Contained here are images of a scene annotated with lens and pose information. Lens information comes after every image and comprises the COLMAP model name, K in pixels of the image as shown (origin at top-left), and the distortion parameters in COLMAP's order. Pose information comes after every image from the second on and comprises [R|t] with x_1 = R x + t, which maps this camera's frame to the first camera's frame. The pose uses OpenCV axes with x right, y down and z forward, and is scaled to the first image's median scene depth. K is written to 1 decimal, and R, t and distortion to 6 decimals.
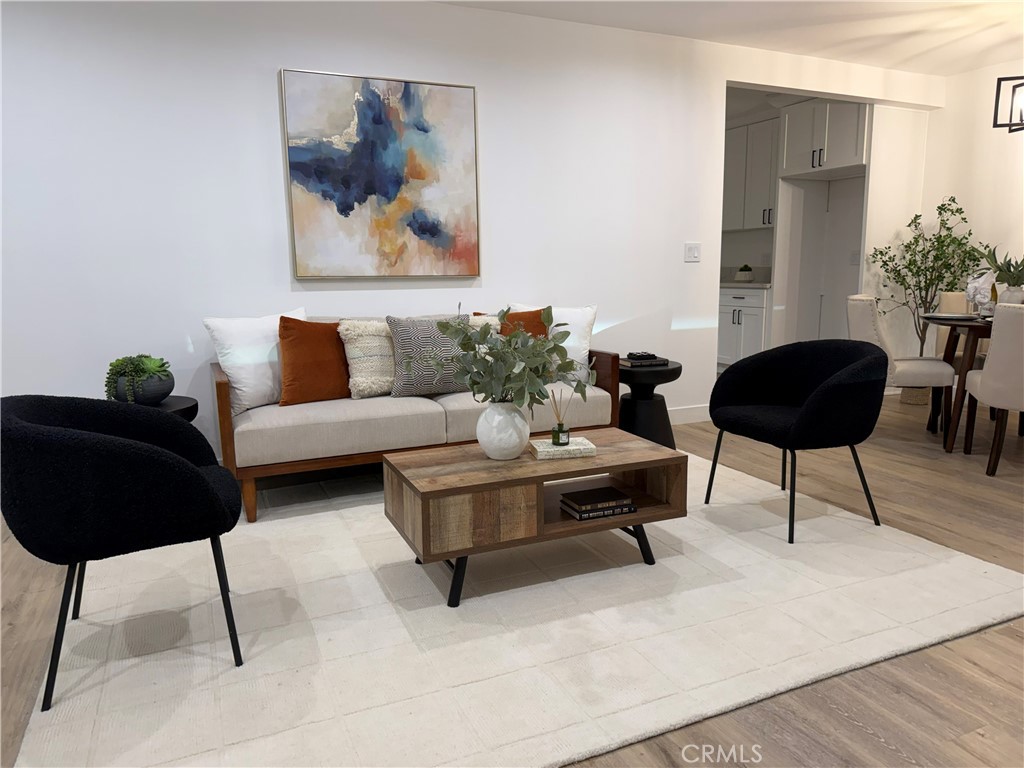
lens RADIAL K [[721.6, 0, 515.6], [0, 721.6, 389.9], [0, 0, 1]] dist [0.085527, -0.115235]
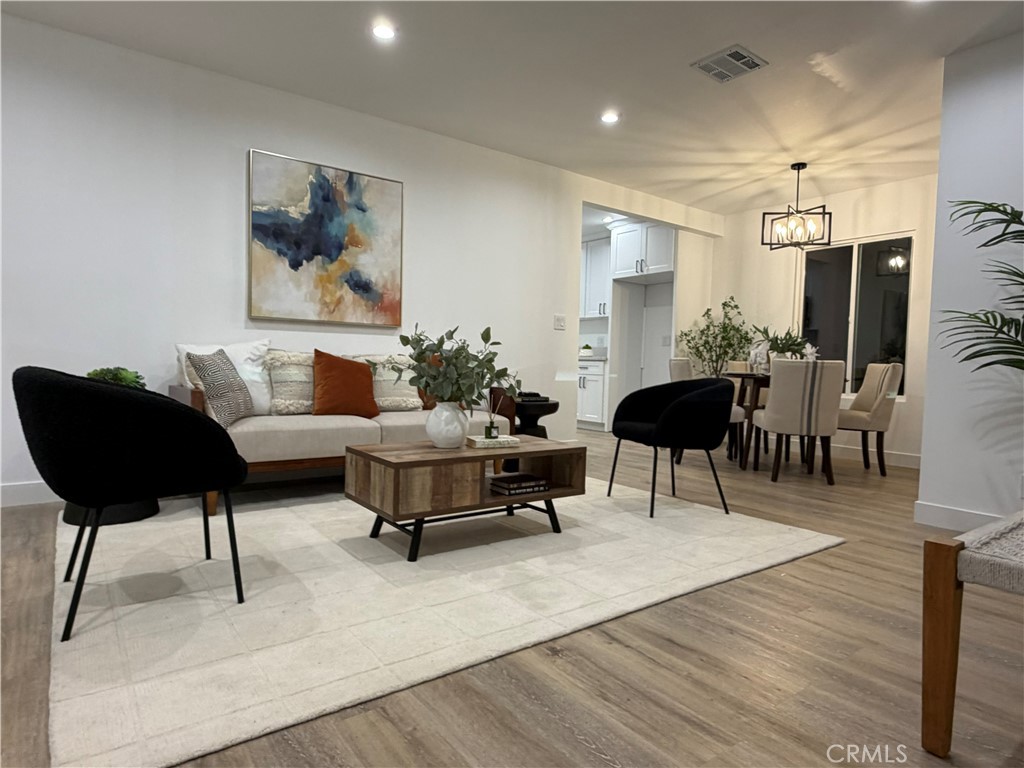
lens RADIAL K [[606.0, 0, 512.0], [0, 606.0, 384.0], [0, 0, 1]] dist [-0.001341, 0.000460]
pose [[0.977534, 0.028403, 0.208855, -0.086482], [-0.001805, 0.991971, -0.126452, 0.078162], [-0.210770, 0.123235, 0.969737, -0.037093]]
